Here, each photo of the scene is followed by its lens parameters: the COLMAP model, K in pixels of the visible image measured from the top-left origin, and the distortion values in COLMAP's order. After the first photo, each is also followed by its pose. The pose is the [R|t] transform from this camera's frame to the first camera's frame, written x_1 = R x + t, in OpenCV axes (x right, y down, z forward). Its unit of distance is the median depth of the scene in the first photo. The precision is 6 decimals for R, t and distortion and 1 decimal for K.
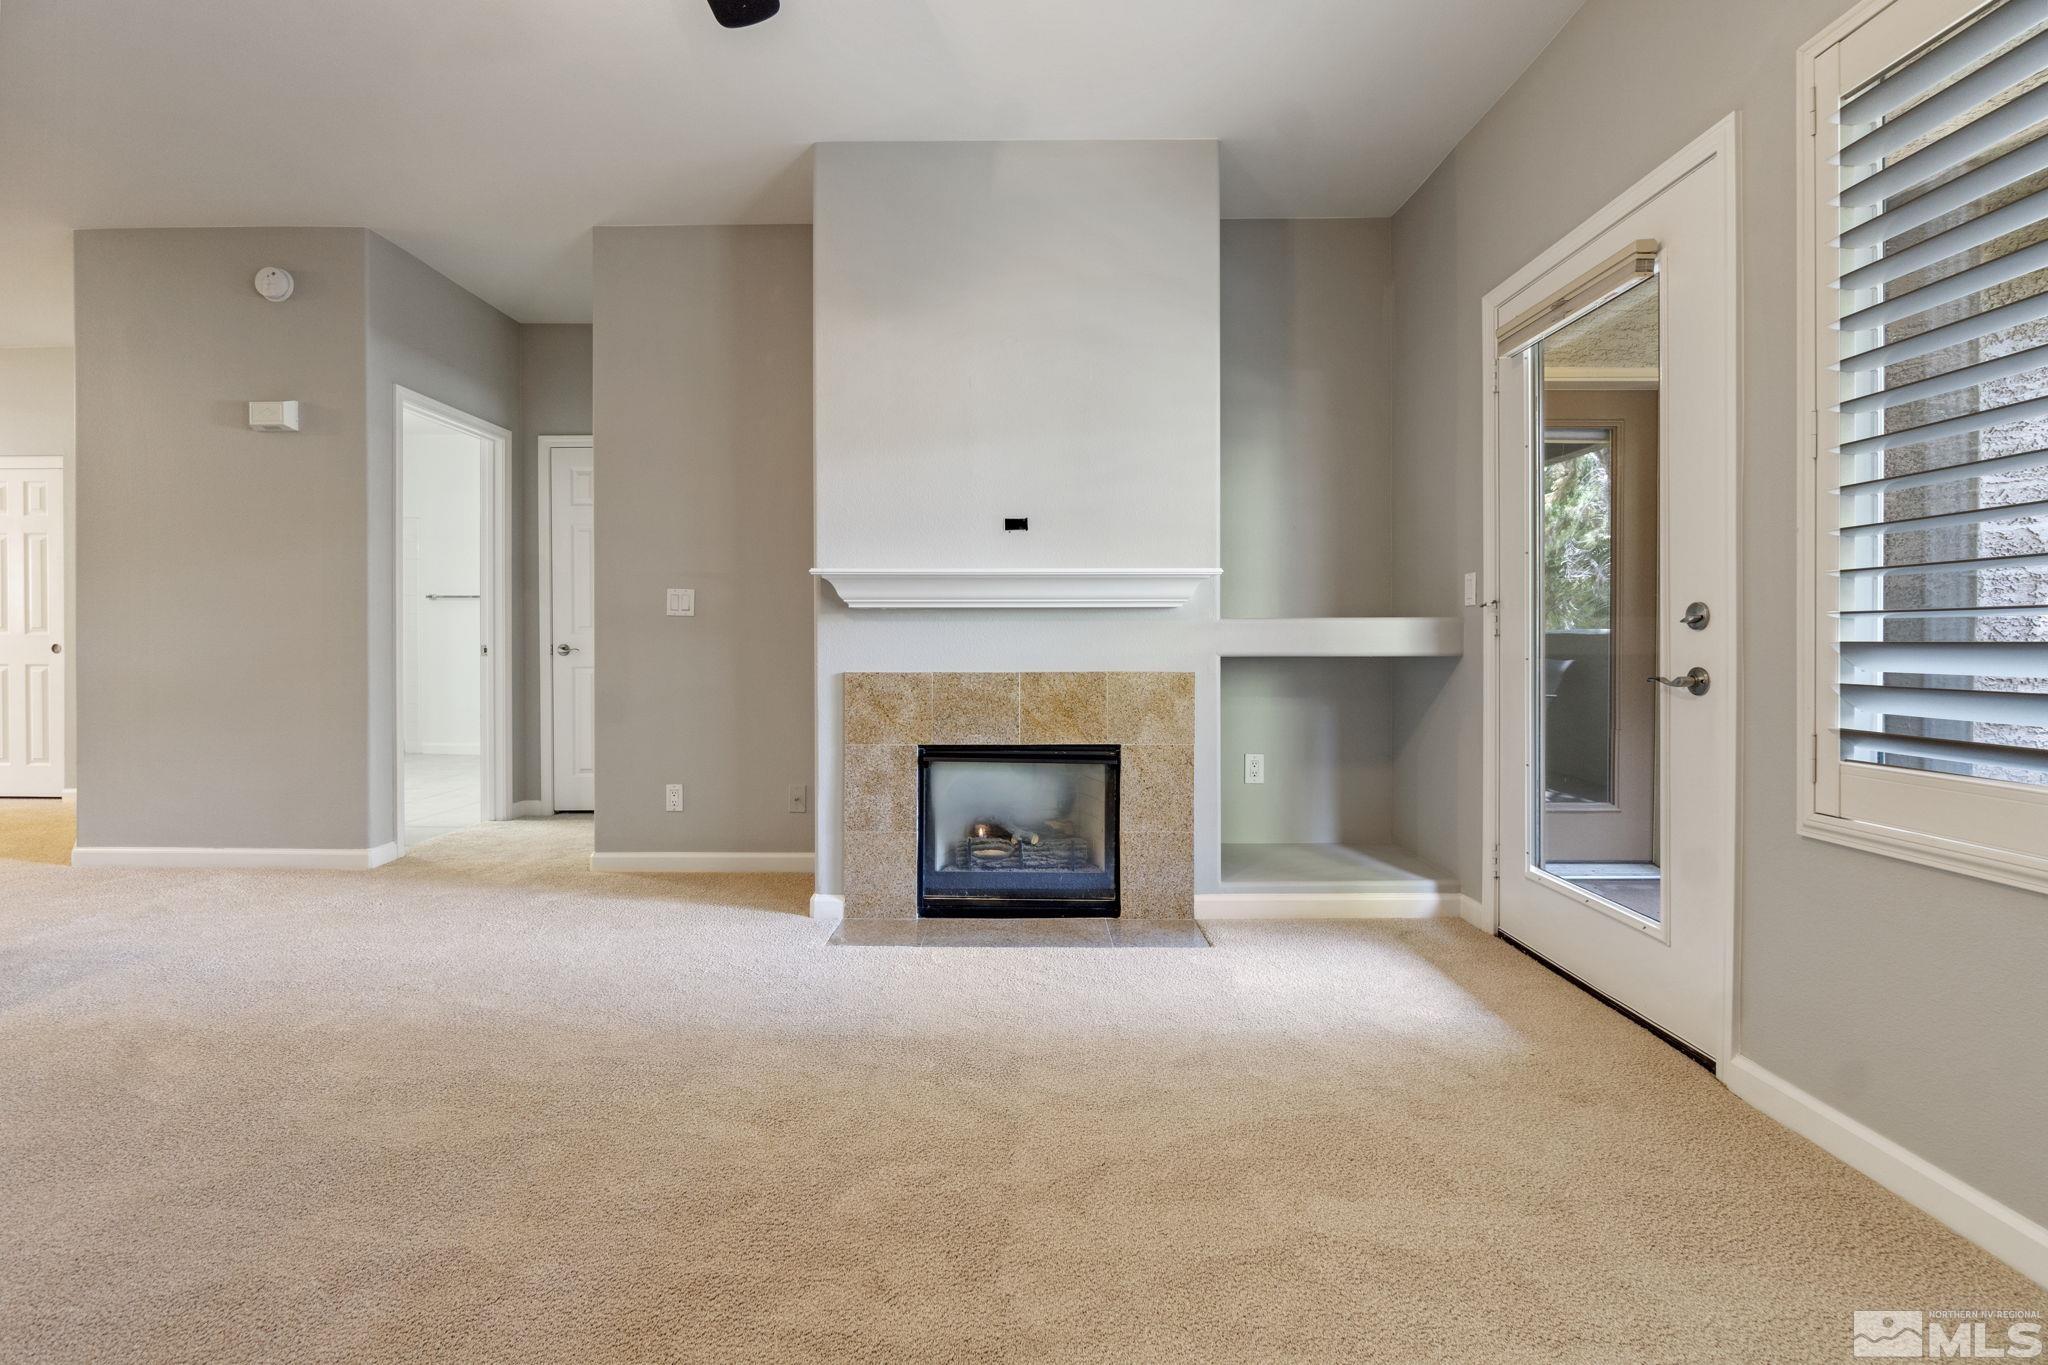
lens RADIAL K [[880.0, 0, 1012.1], [0, 880.0, 647.0], [0, 0, 1]] dist [-0.006709, -0.000114]
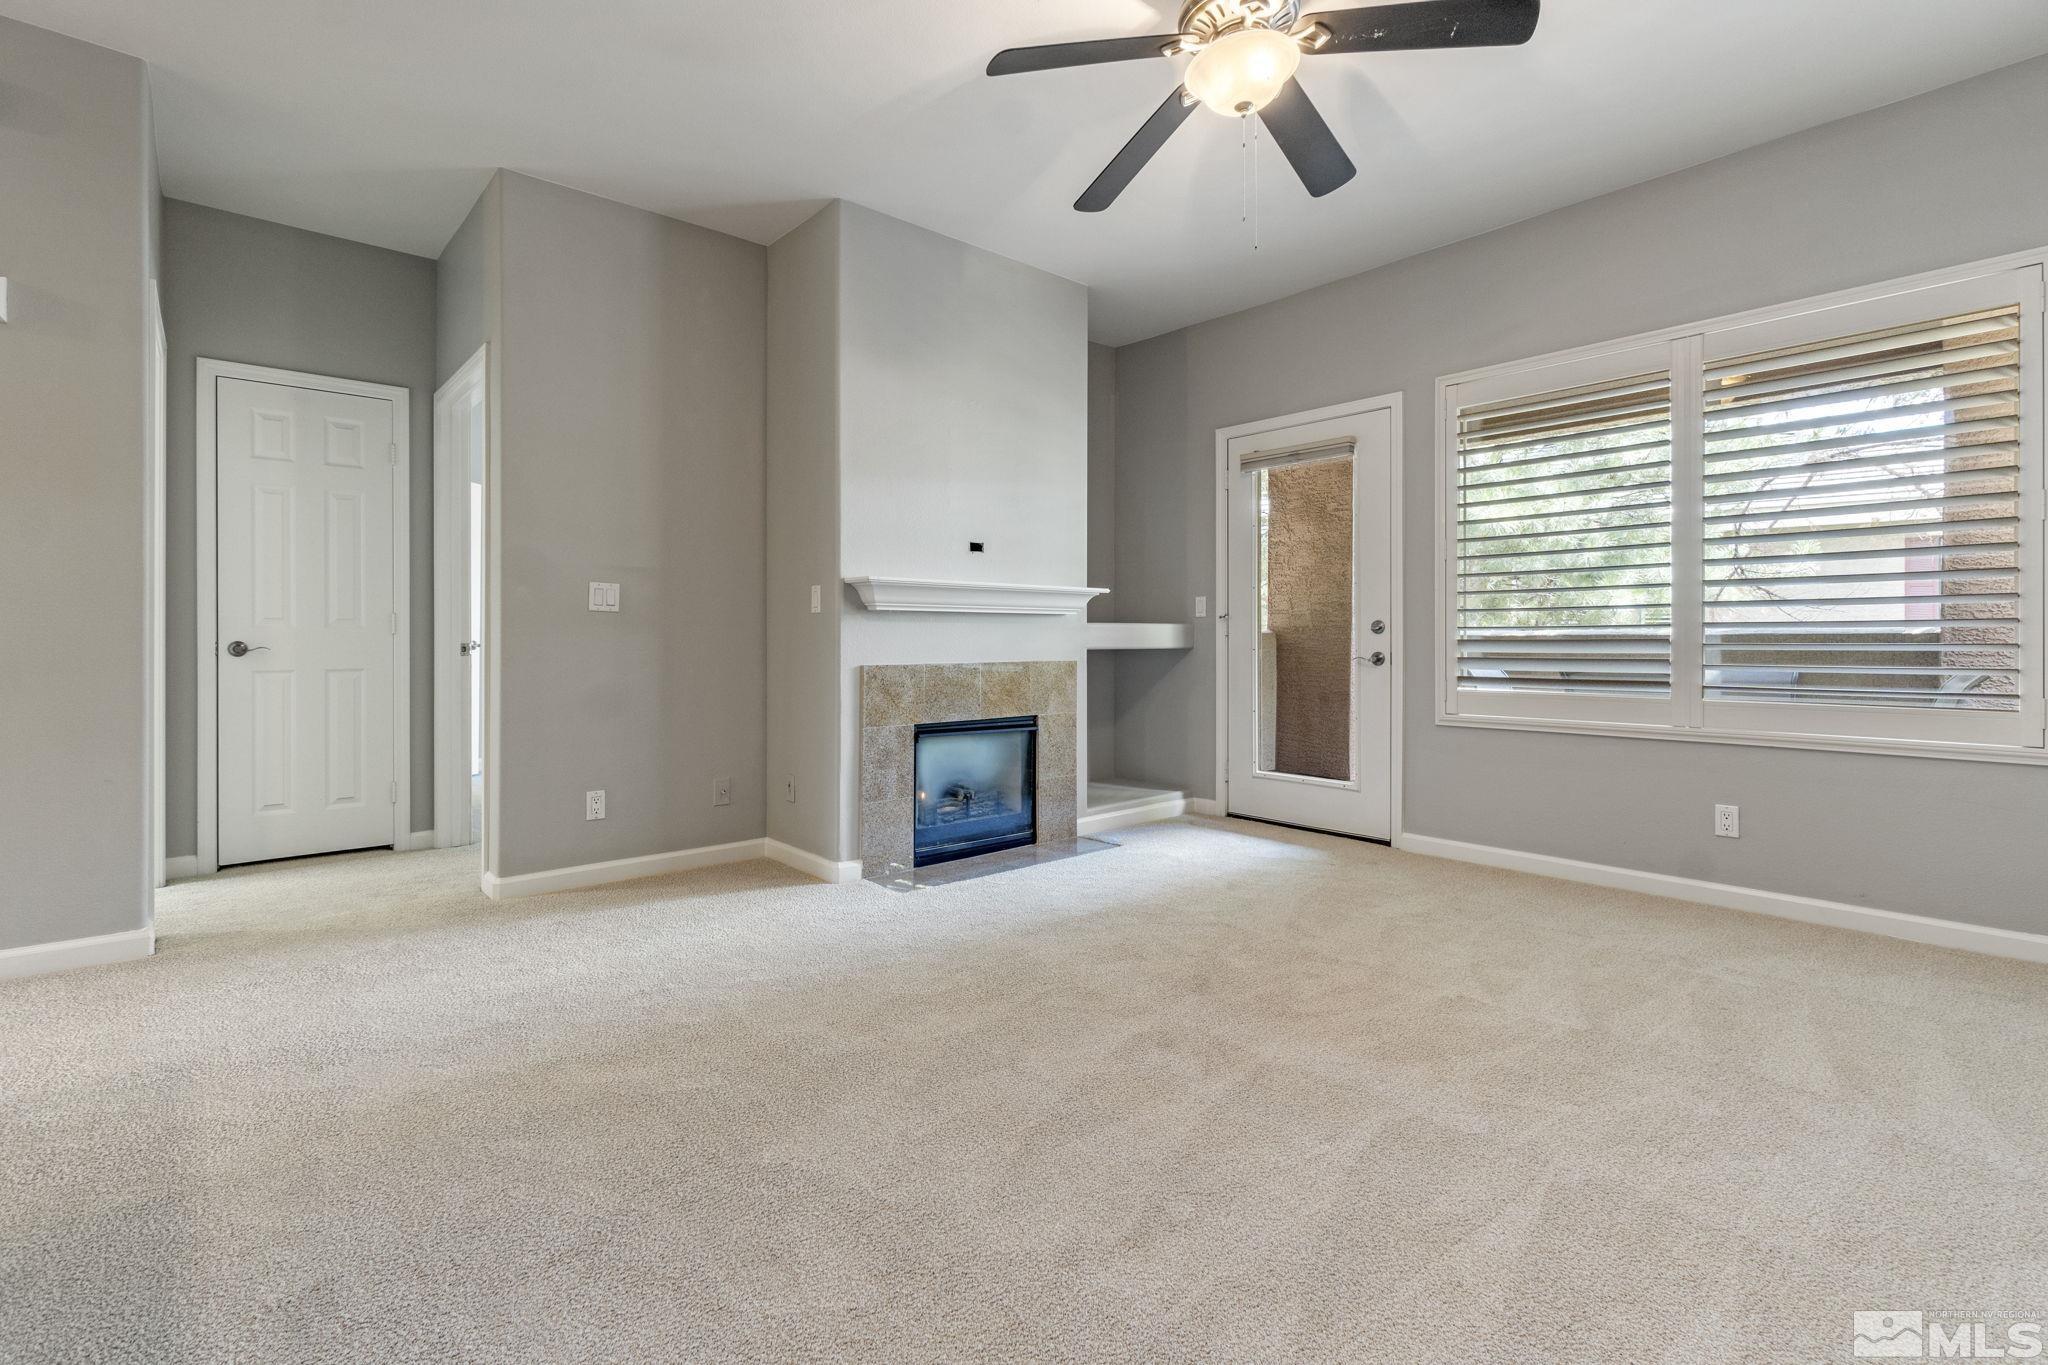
lens RADIAL K [[922.5, 0, 1000.7], [0, 922.5, 638.2], [0, 0, 1]] dist [-0.001612, -0.000382]
pose [[0.753231, 0.001201, 0.657754, -0.849541], [0.002322, 0.999987, -0.004485, -0.001200], [-0.657751, 0.004906, 0.753219, -0.030790]]
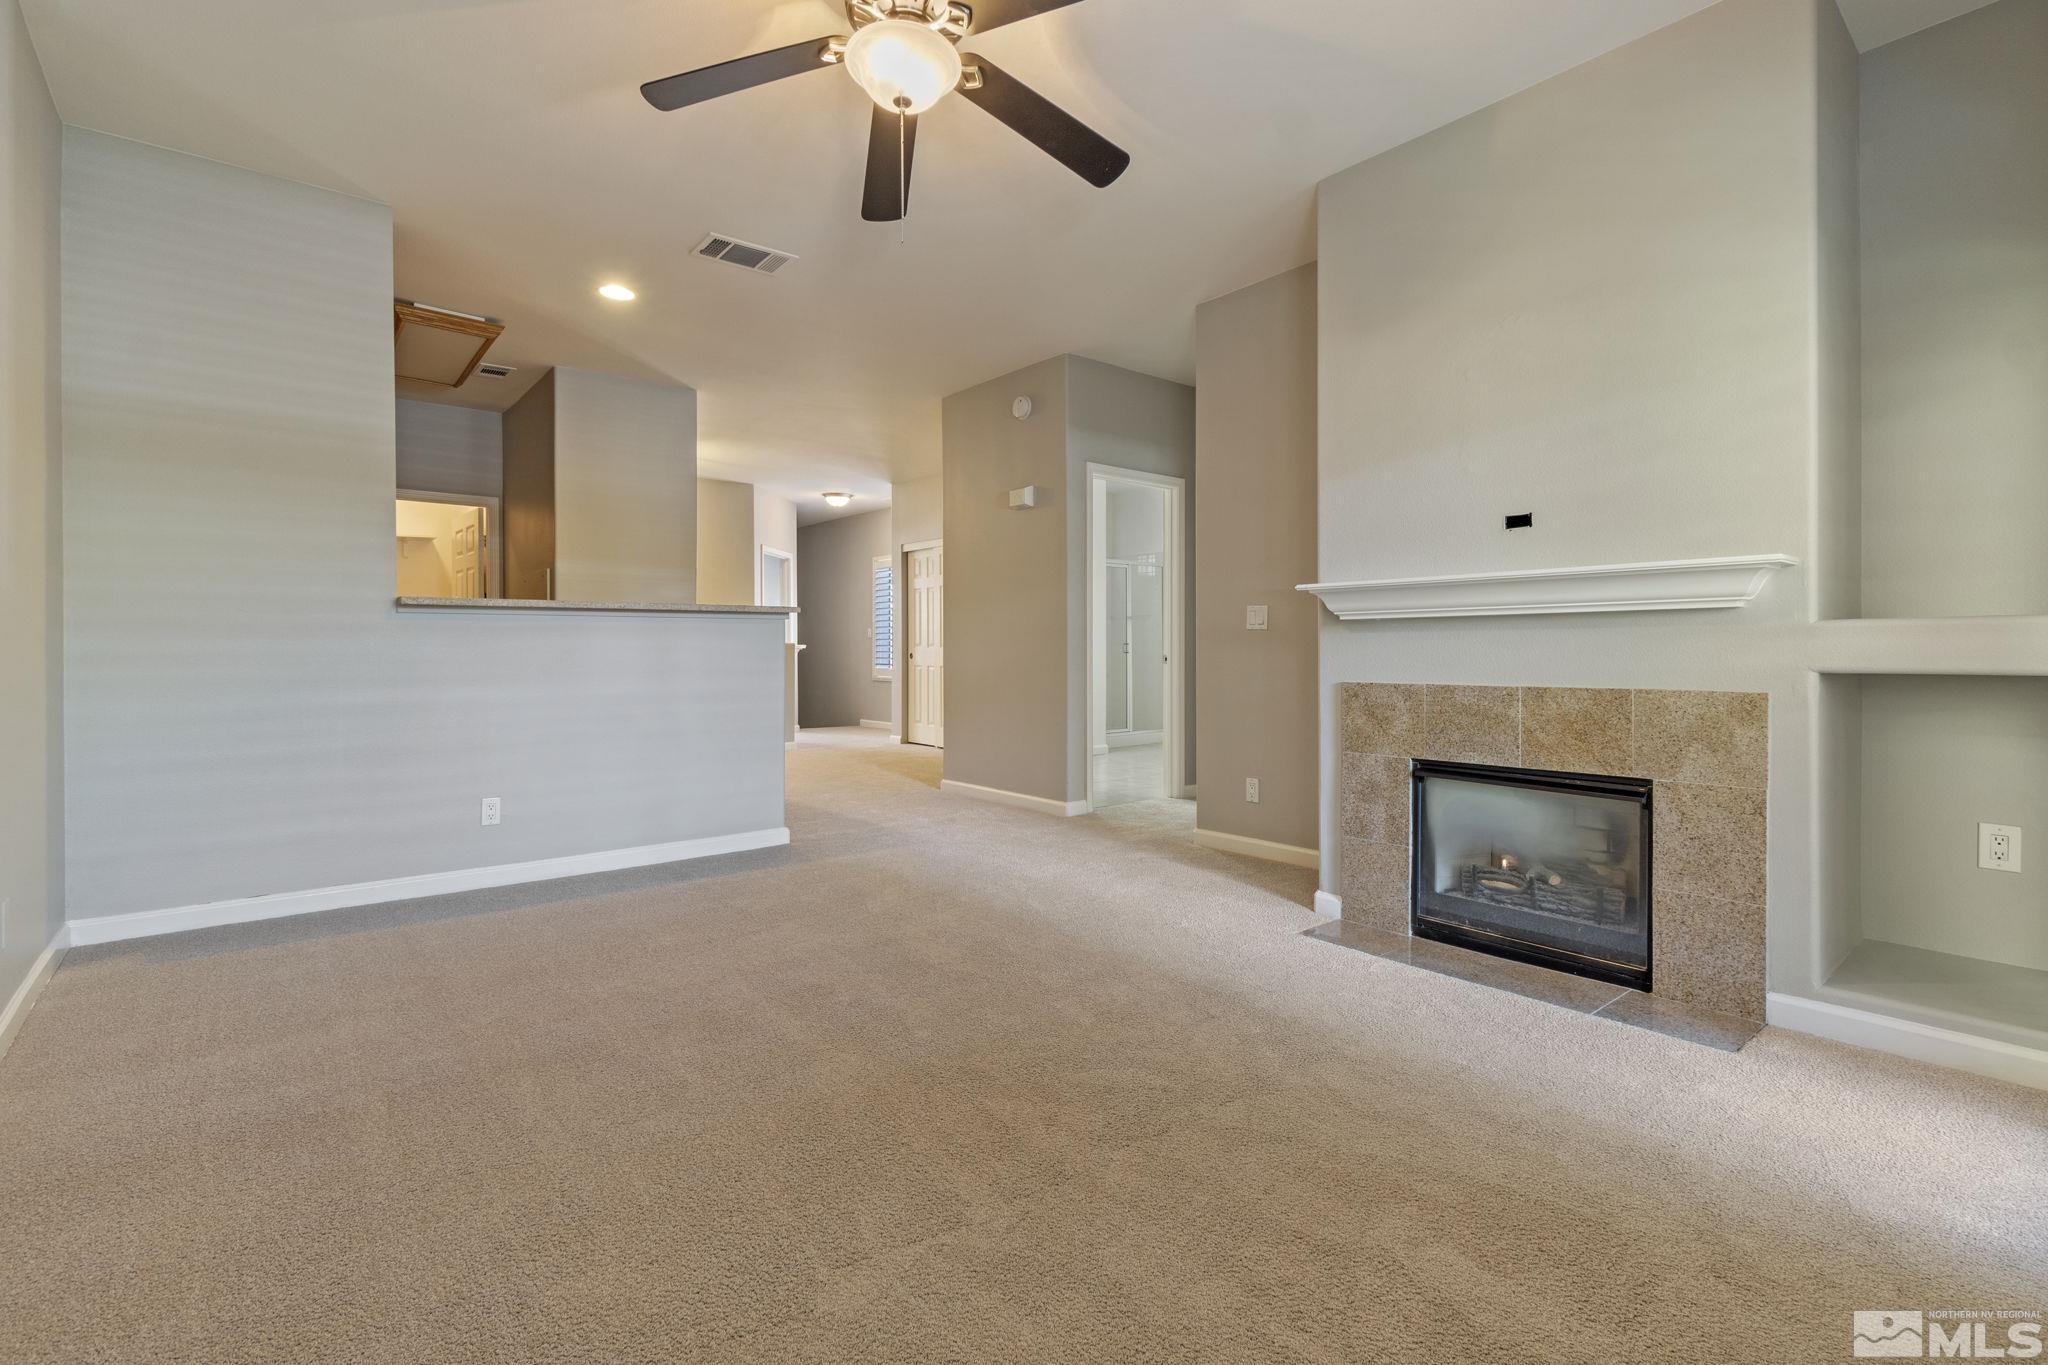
lens RADIAL K [[918.5, 0, 1019.2], [0, 918.5, 659.1], [0, 0, 1]] dist [0.001801, -0.000065]
pose [[0.644385, 0.005111, -0.764684, 0.392743], [-0.003210, 0.999987, 0.003978, -0.001434], [0.764695, -0.000108, 0.644393, 0.009480]]
